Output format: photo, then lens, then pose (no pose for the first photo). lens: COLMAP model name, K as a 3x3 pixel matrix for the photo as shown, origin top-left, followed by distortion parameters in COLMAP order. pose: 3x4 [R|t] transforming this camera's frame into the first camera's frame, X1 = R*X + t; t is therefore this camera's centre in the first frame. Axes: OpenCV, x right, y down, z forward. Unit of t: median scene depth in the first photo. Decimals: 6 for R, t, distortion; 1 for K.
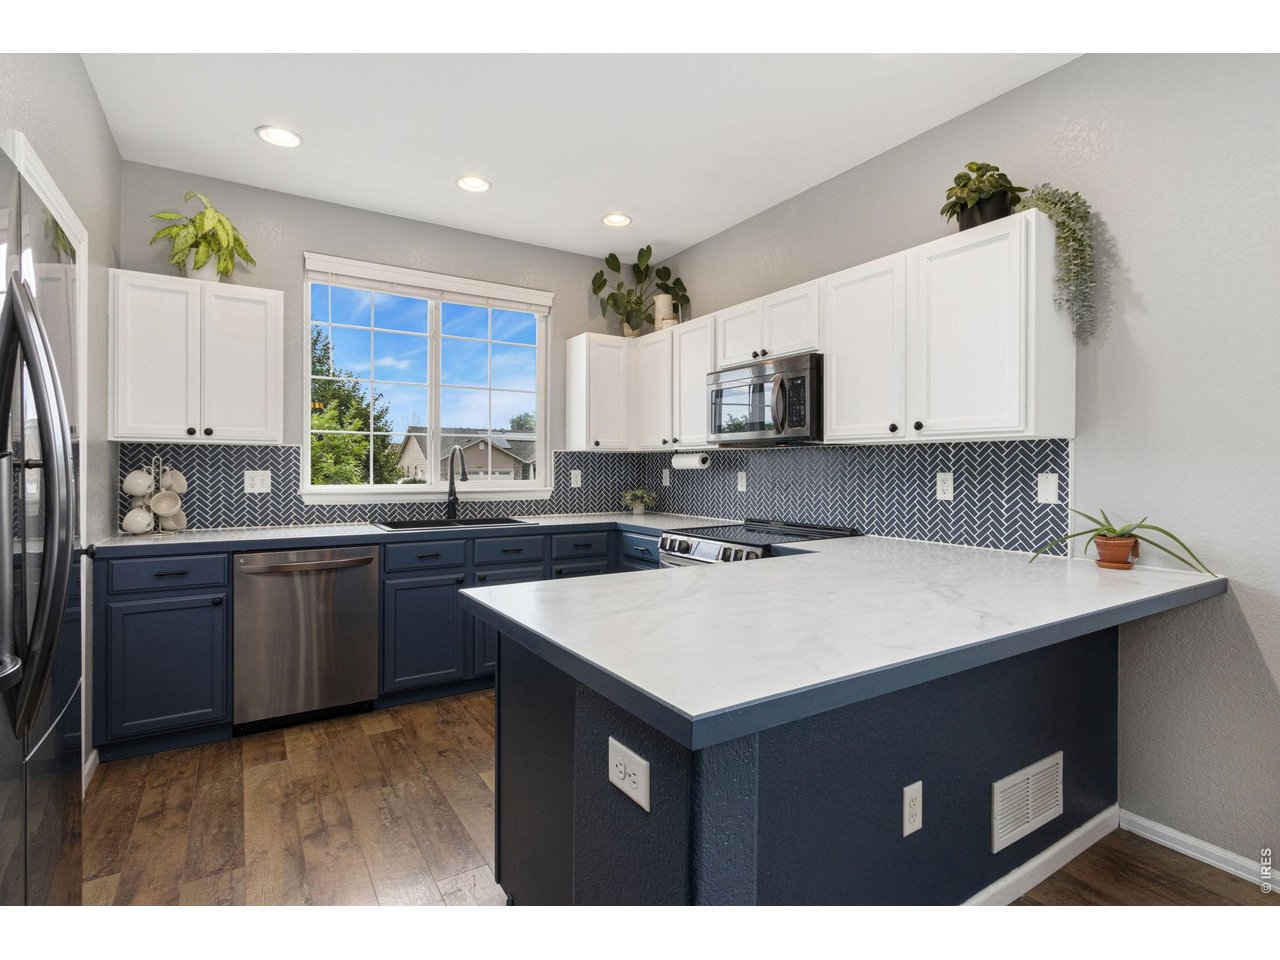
lens RADIAL K [[609.1, 0, 617.0], [0, 609.1, 472.5], [0, 0, 1]] dist [-0.020217, -0.000240]
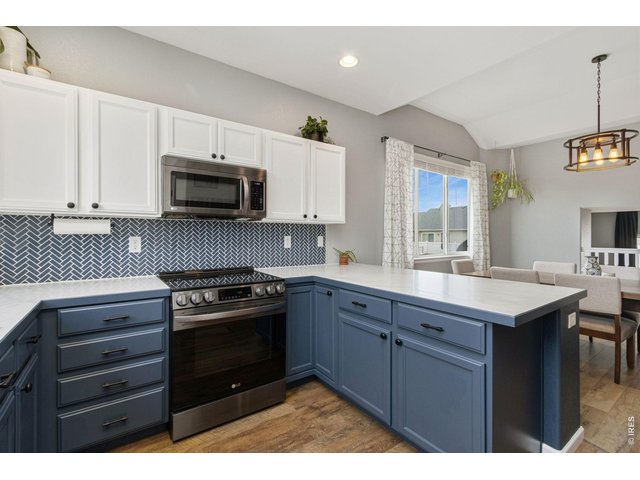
lens RADIAL K [[304.5, 0, 308.5], [0, 304.5, 236.2], [0, 0, 1]] dist [-0.020217, -0.000240]
pose [[-0.083321, -0.008603, 0.996486, -0.711672], [0.001153, 0.999961, 0.008730, -0.010395], [-0.996522, 0.001876, -0.083308, 1.153738]]
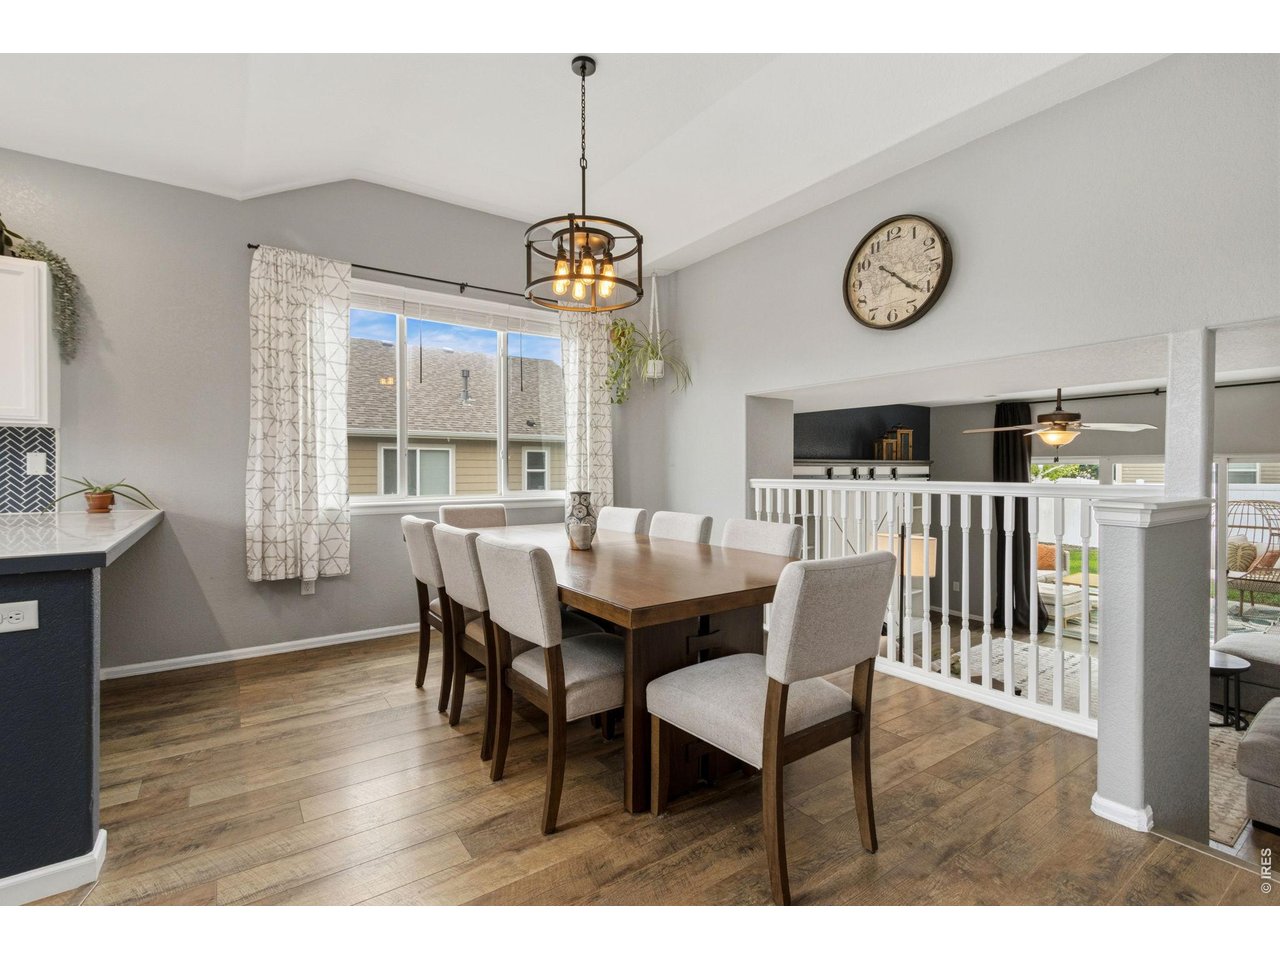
lens RADIAL K [[593.0, 0, 640.7], [0, 593.0, 471.6], [0, 0, 1]] dist [0.000032, -0.000046]
pose [[-0.070955, -0.012695, 0.997399, -0.697044], [0.002031, 0.999915, 0.012872, 0.029110], [-0.997477, 0.002939, -0.070923, -0.255370]]
